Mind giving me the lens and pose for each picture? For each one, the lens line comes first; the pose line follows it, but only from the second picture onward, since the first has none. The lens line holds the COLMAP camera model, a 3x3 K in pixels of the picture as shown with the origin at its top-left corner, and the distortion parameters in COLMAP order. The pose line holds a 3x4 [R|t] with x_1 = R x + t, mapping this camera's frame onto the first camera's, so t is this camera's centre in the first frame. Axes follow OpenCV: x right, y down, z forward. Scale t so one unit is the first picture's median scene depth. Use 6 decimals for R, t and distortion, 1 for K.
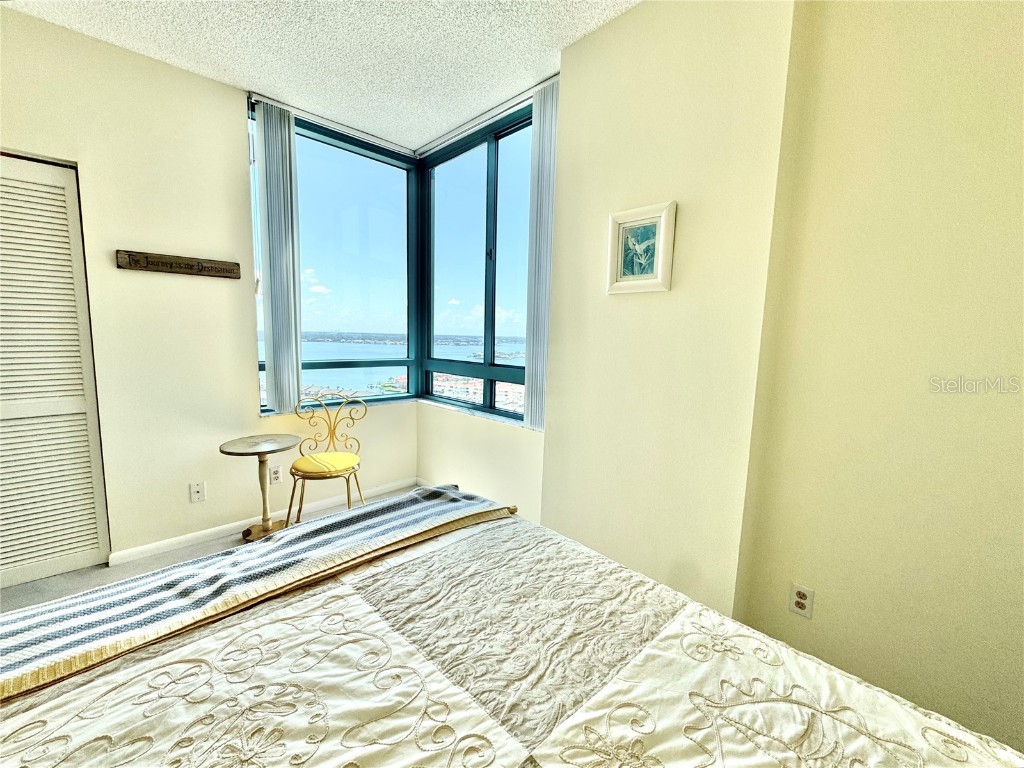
lens RADIAL K [[421.4, 0, 512.6], [0, 421.4, 385.5], [0, 0, 1]] dist [-0.001979, 0.000456]
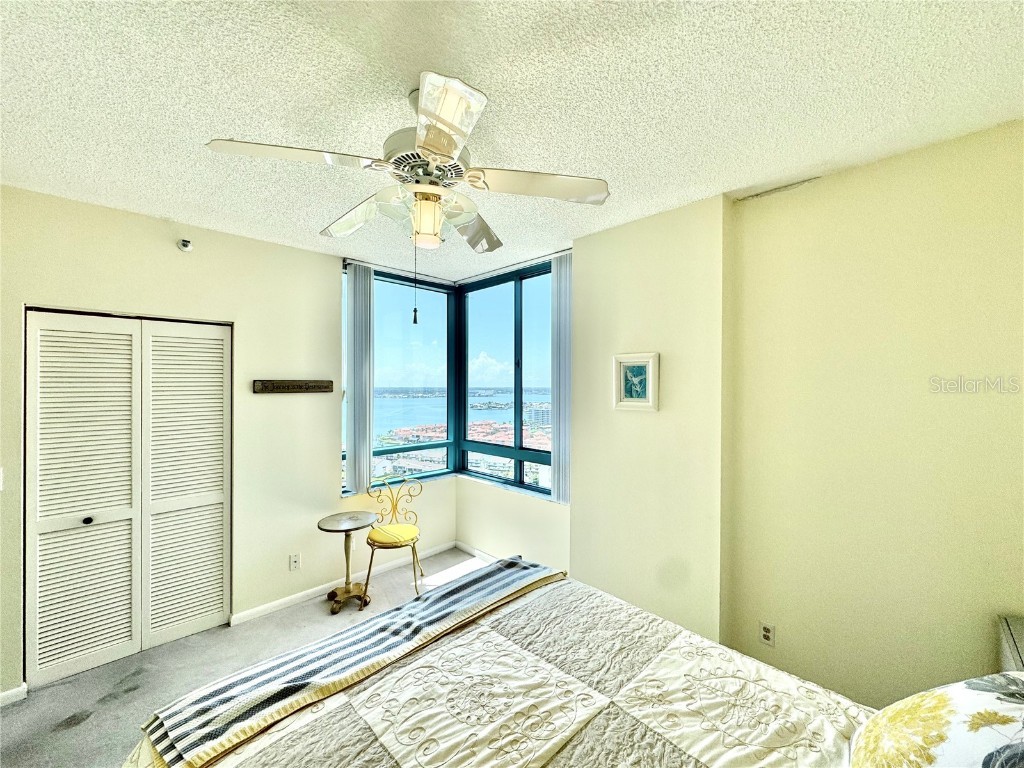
lens RADIAL K [[408.0, 0, 512.4], [0, 408.0, 385.1], [0, 0, 1]] dist [-0.002128, 0.000274]
pose [[0.999644, -0.024352, 0.010942, -0.172532], [0.025487, 0.992506, -0.119511, -0.188710], [-0.007949, 0.119747, 0.992773, -0.485698]]
